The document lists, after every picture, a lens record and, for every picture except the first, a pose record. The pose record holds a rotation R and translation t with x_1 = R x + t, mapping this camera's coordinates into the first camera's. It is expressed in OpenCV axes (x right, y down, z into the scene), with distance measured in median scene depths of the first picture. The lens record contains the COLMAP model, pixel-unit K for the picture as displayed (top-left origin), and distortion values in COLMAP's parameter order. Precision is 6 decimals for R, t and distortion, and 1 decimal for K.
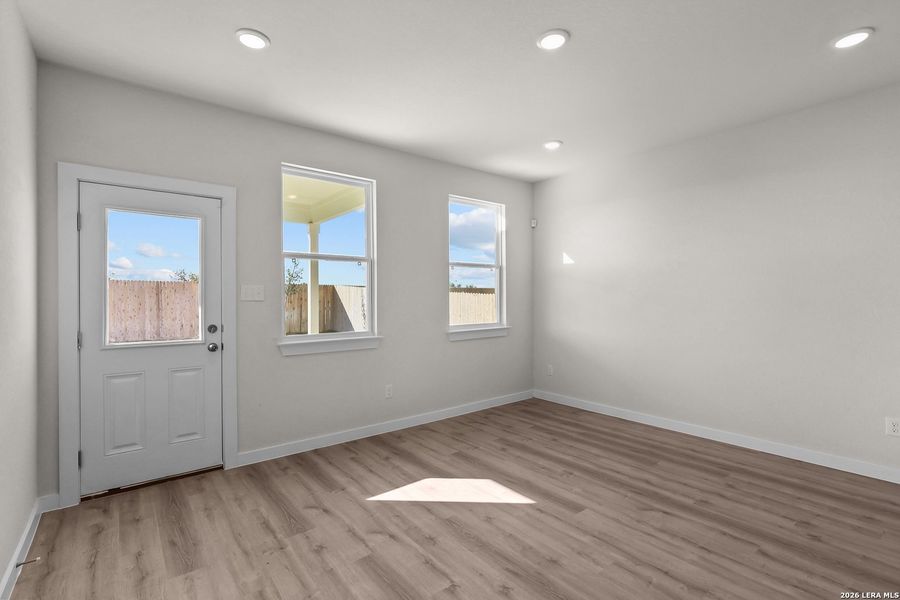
lens RADIAL K [[414.5, 0, 452.3], [0, 414.5, 298.5], [0, 0, 1]] dist [-0.003025, 0.000557]
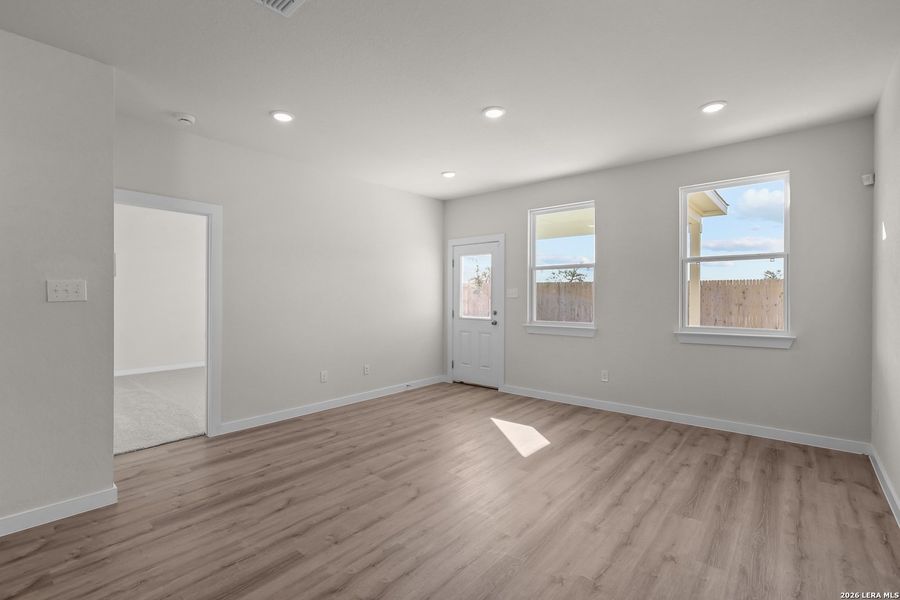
lens RADIAL K [[414.5, 0, 457.1], [0, 414.5, 297.2], [0, 0, 1]] dist [-0.003025, 0.000557]
pose [[0.214407, 0.007728, -0.976714, 1.116461], [-0.004062, 0.999967, 0.007020, -0.008439], [0.976736, 0.002463, 0.214432, 0.411849]]
